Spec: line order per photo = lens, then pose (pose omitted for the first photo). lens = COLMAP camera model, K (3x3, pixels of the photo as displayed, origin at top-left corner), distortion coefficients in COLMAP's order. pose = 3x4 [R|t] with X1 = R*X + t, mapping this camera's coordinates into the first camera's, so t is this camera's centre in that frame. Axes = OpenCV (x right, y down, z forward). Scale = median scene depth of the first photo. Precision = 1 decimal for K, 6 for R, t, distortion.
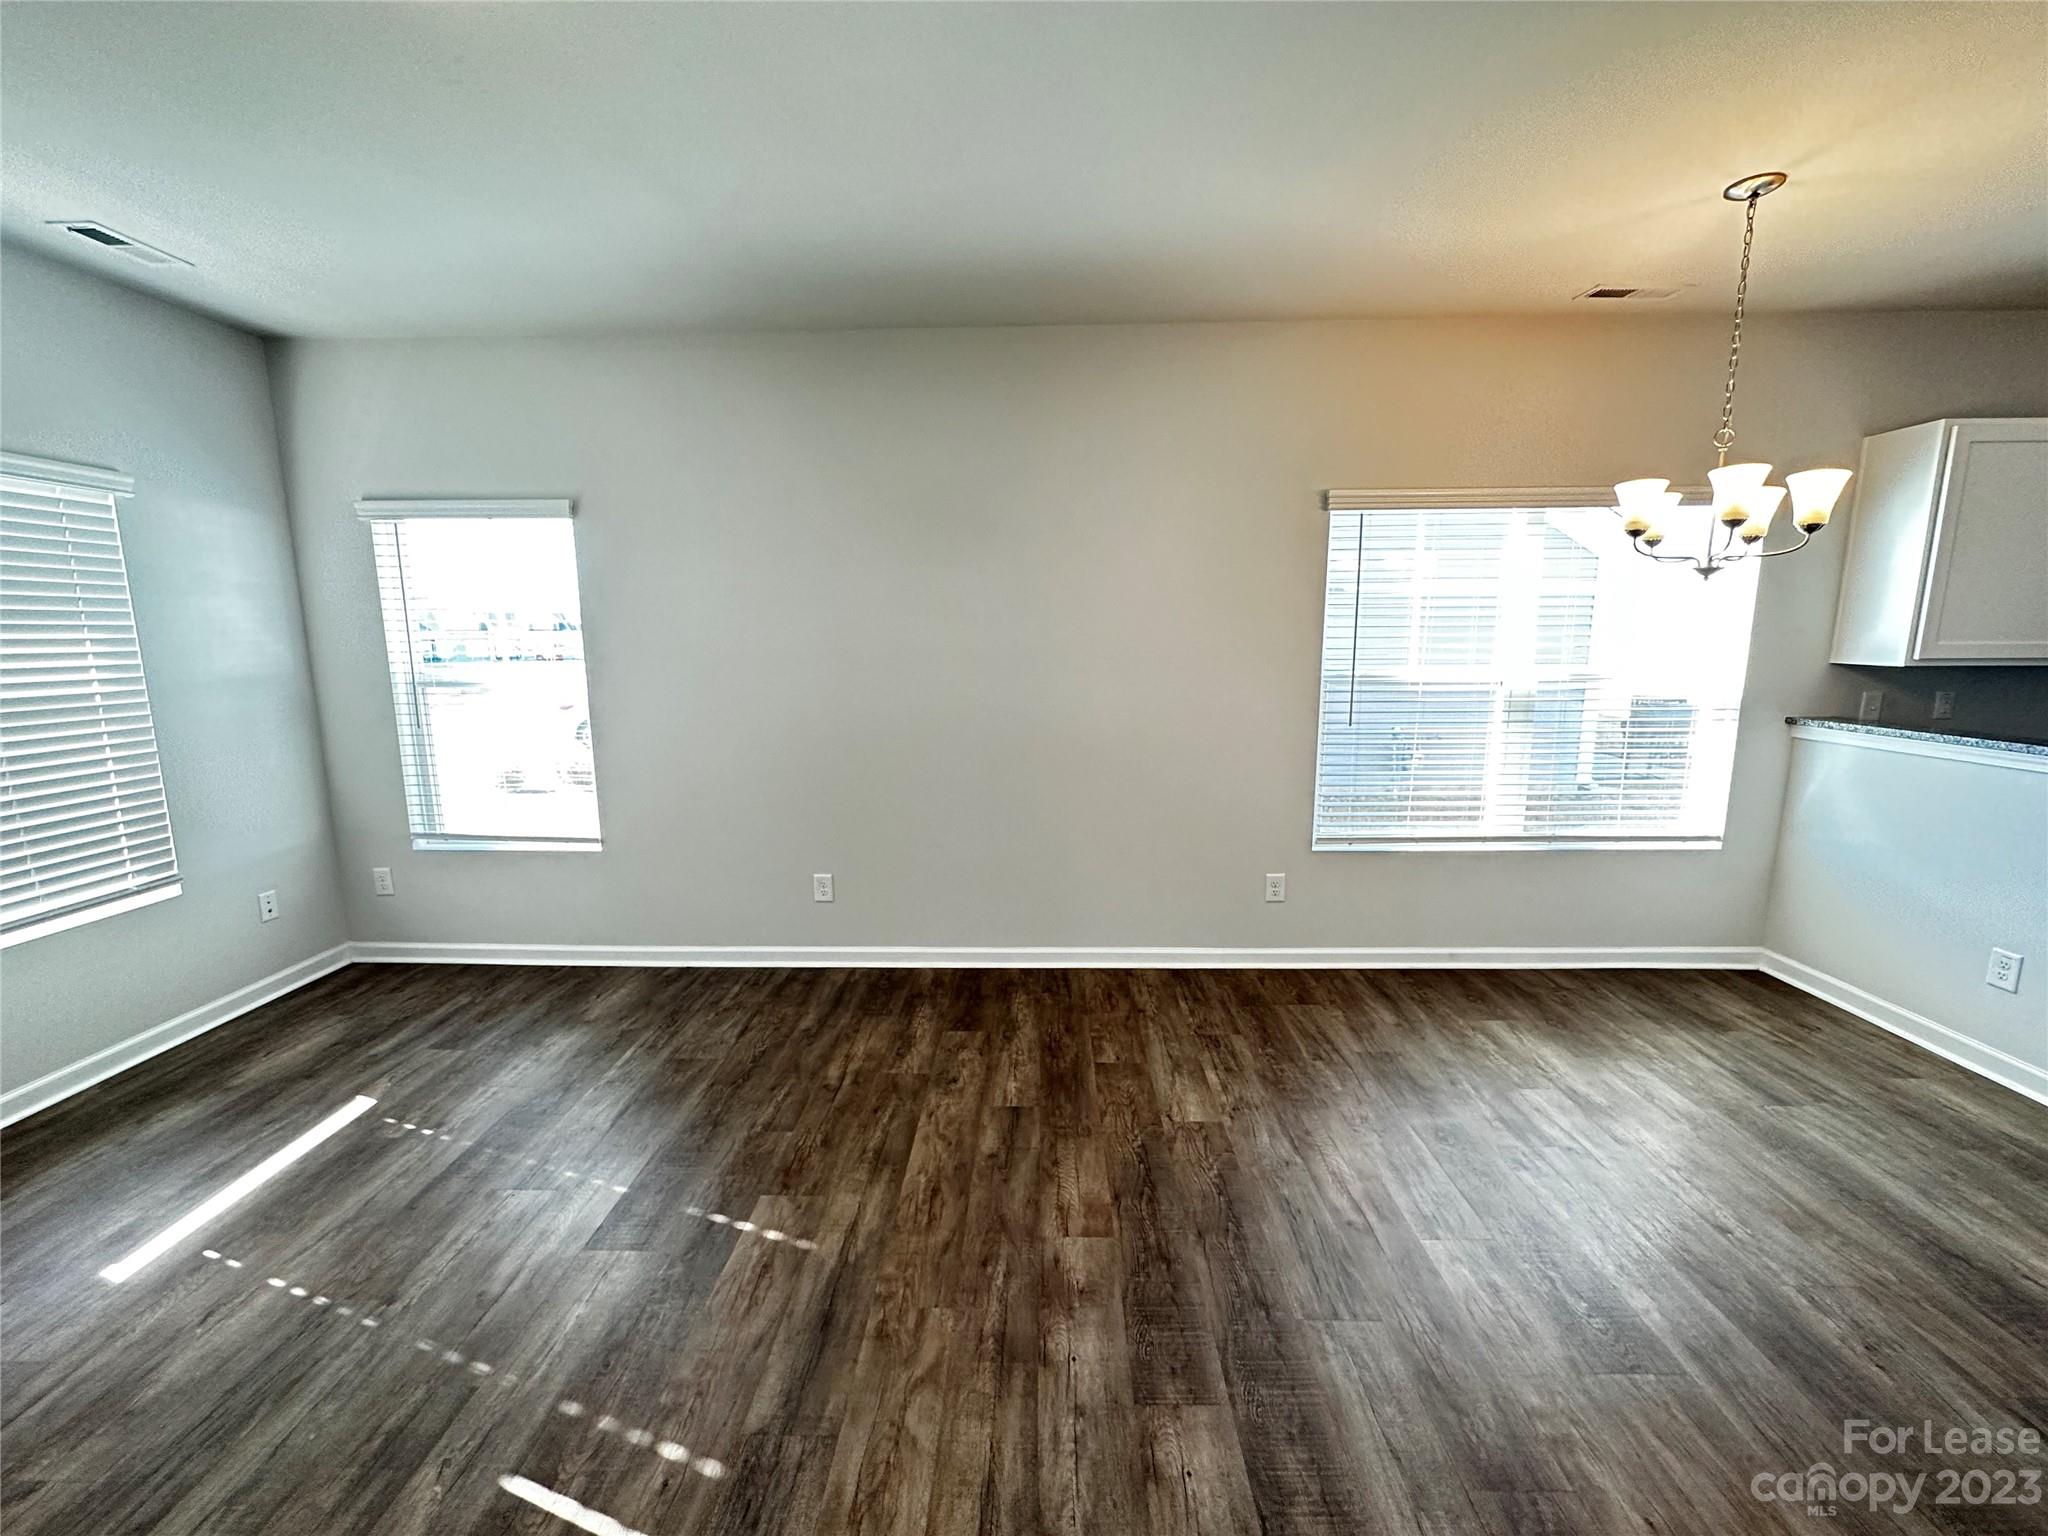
lens RADIAL K [[815.7, 0, 1018.7], [0, 815.7, 766.4], [0, 0, 1]] dist [-0.003160, 0.000730]
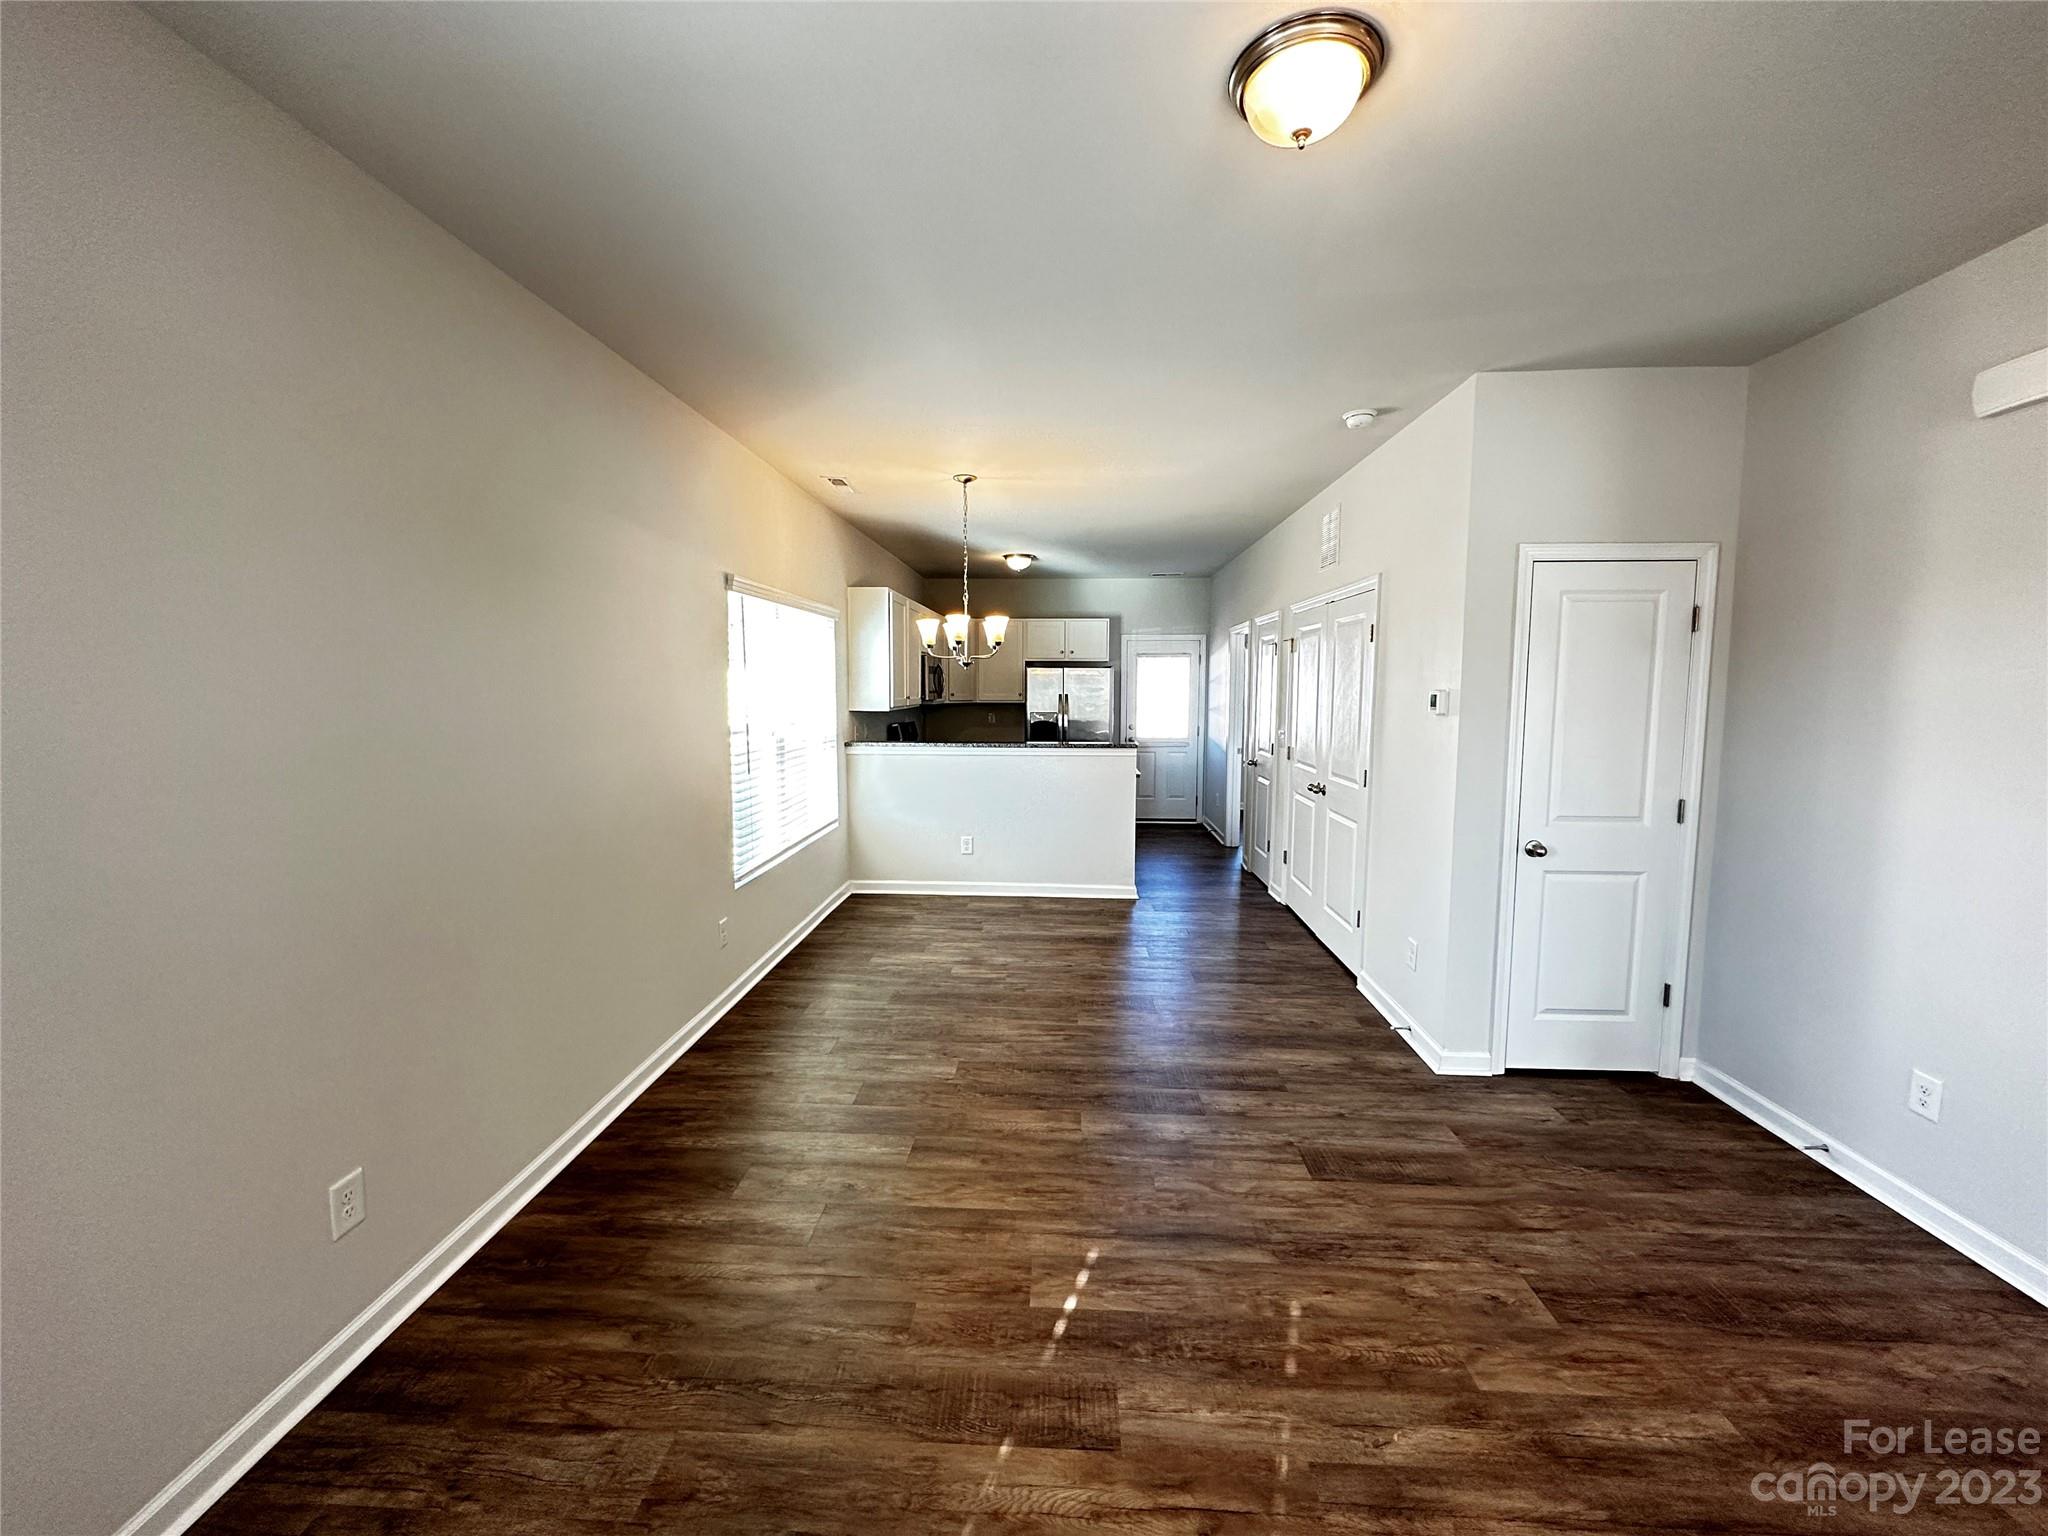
lens RADIAL K [[815.7, 0, 1030.0], [0, 815.7, 773.7], [0, 0, 1]] dist [-0.003160, 0.000730]
pose [[0.018751, -0.102408, 0.994566, -1.436618], [0.155433, 0.982945, 0.098281, -0.195603], [-0.987669, 0.152745, 0.034348, 1.070704]]
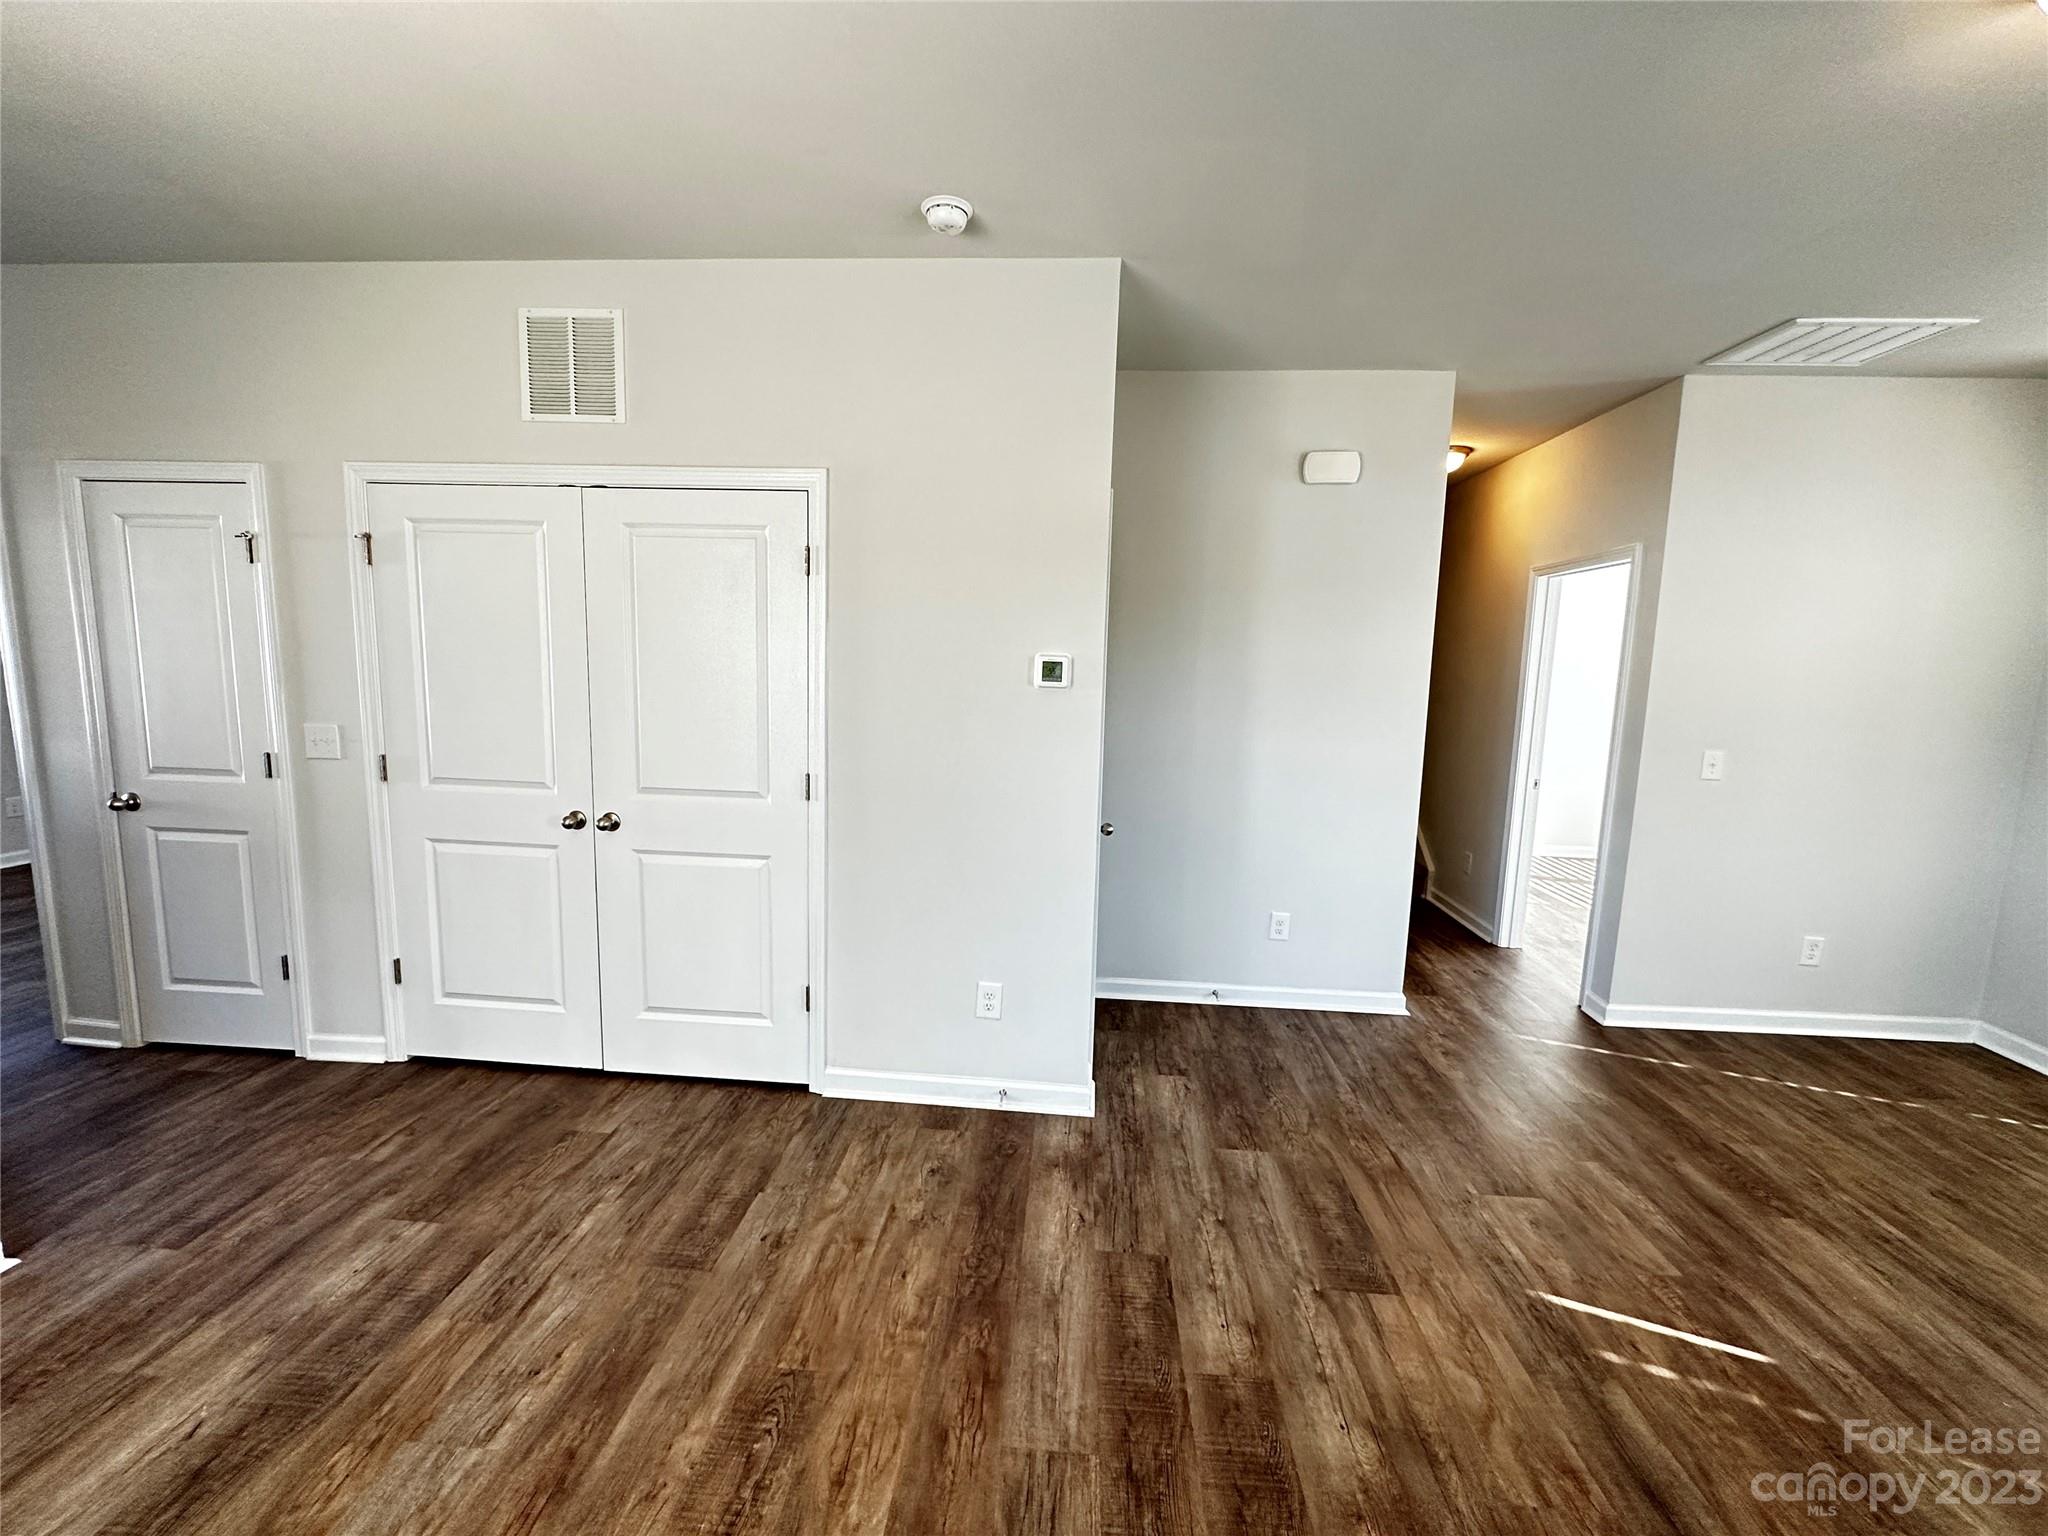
lens RADIAL K [[815.7, 0, 1025.8], [0, 815.7, 763.1], [0, 0, 1]] dist [-0.003160, 0.000730]
pose [[-0.999004, -0.026496, 0.035894, 0.402988], [-0.015436, 0.960130, 0.279128, -0.273504], [-0.041859, 0.278296, -0.959583, 1.619034]]
